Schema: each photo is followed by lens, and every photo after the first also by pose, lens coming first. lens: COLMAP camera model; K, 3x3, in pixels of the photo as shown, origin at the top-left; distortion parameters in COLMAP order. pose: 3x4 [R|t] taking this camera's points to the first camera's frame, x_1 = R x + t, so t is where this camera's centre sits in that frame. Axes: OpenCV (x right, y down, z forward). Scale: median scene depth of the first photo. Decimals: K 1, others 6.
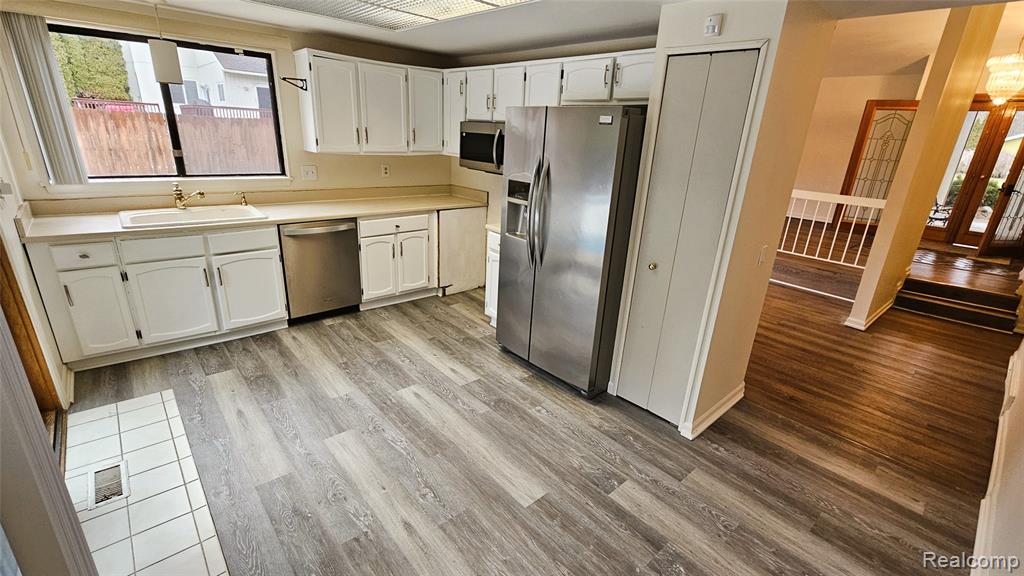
lens RADIAL K [[428.4, 0, 512.0], [0, 428.4, 288.0], [0, 0, 1]] dist [0.001358, -0.000499]
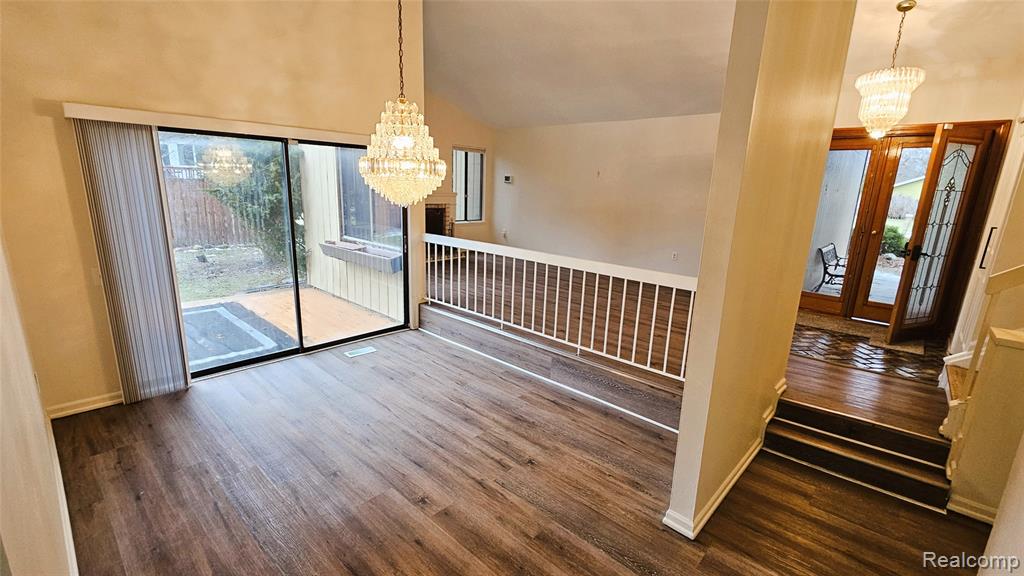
lens RADIAL K [[428.4, 0, 512.0], [0, 428.4, 288.0], [0, 0, 1]] dist [0.001358, -0.000499]
pose [[0.994518, -0.033061, 0.099202, 0.438542], [0.043642, 0.993358, -0.106464, -0.125525], [-0.095024, 0.110210, 0.989355, 0.368299]]
